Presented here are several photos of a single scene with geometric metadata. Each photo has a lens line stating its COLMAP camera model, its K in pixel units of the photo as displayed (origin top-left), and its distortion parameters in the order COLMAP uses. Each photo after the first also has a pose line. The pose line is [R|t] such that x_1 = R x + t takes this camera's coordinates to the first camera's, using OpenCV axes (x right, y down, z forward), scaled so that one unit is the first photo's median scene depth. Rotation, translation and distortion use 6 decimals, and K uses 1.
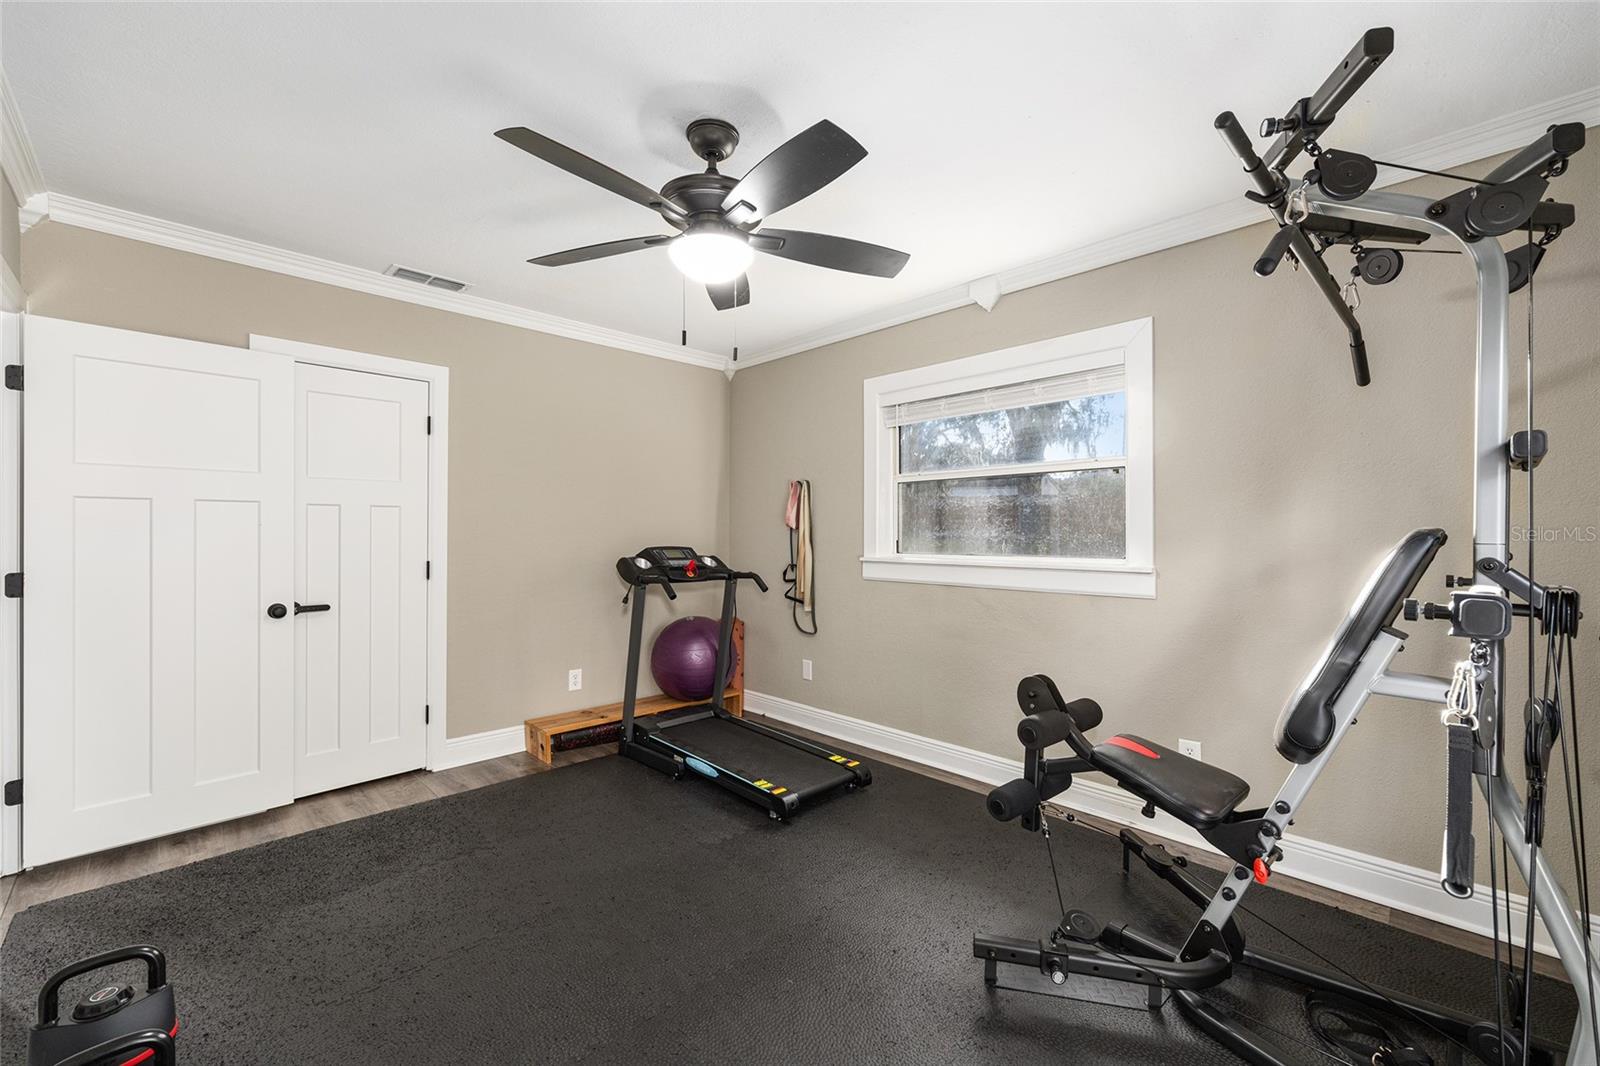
lens RADIAL K [[643.4, 0, 804.9], [0, 643.4, 526.7], [0, 0, 1]] dist [-0.001555, -0.000195]
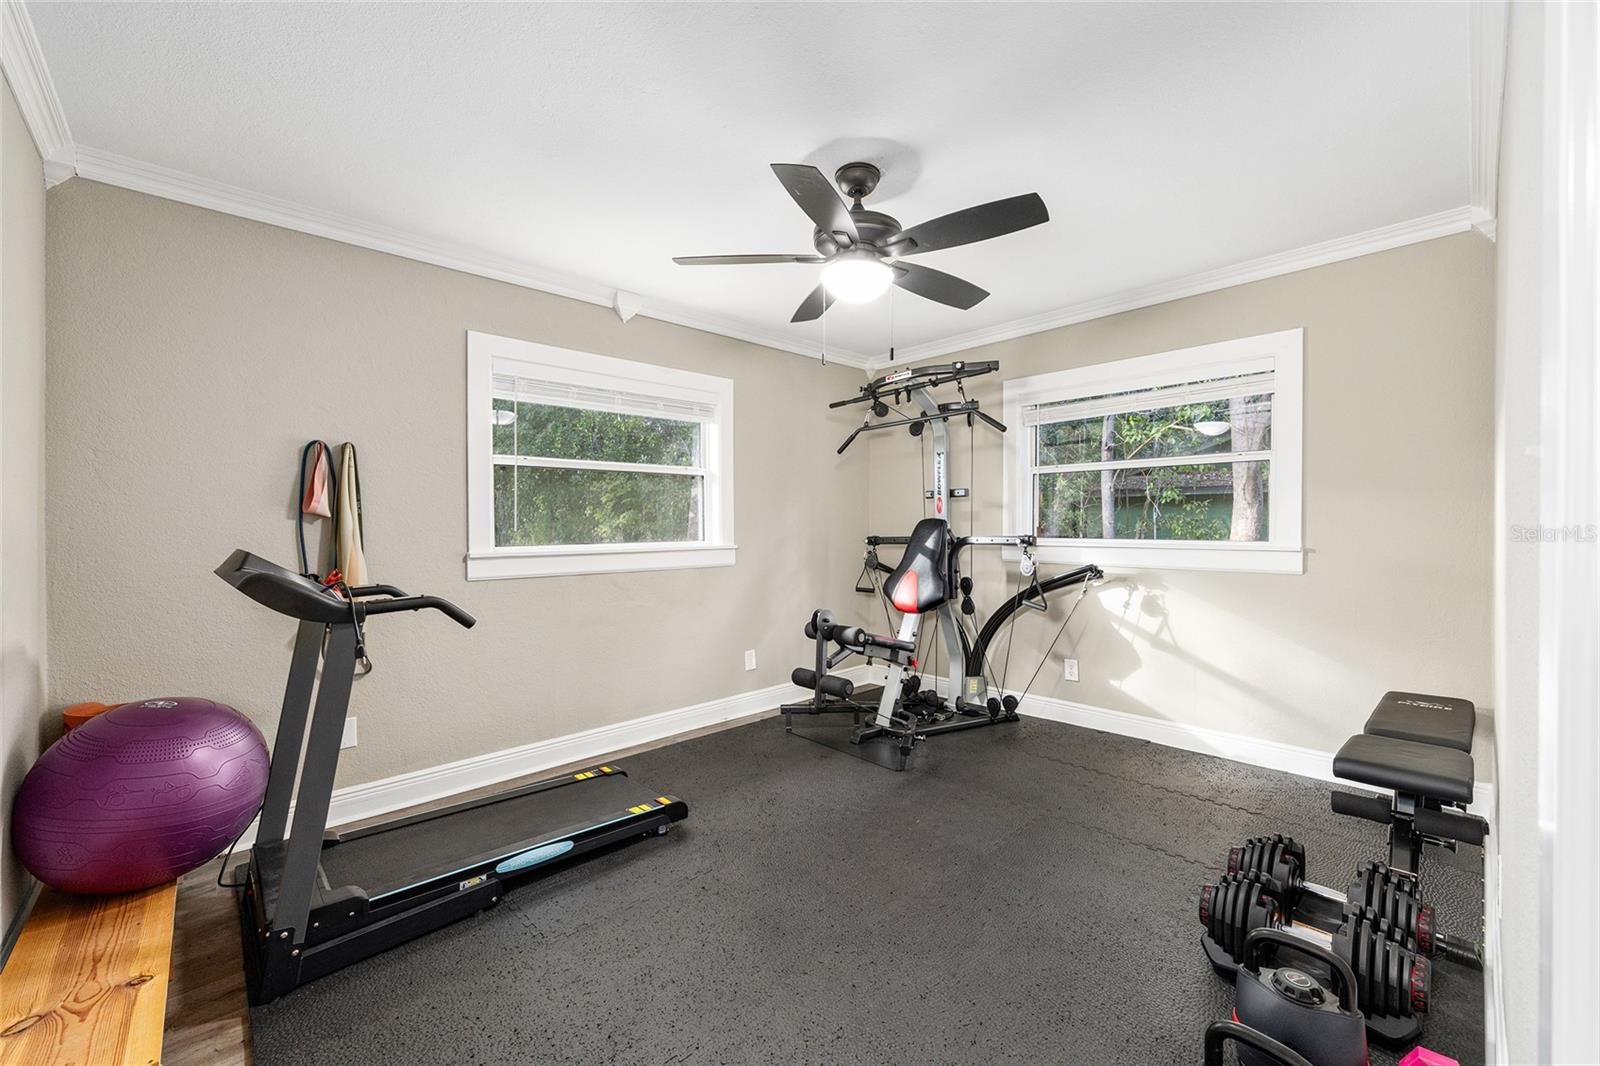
lens RADIAL K [[643.4, 0, 804.9], [0, 643.4, 526.7], [0, 0, 1]] dist [-0.001555, -0.000195]
pose [[0.026967, -0.008526, 0.999600, -0.821906], [-0.006521, 0.999941, 0.008704, 0.005076], [-0.999615, -0.006753, 0.026909, 0.665877]]
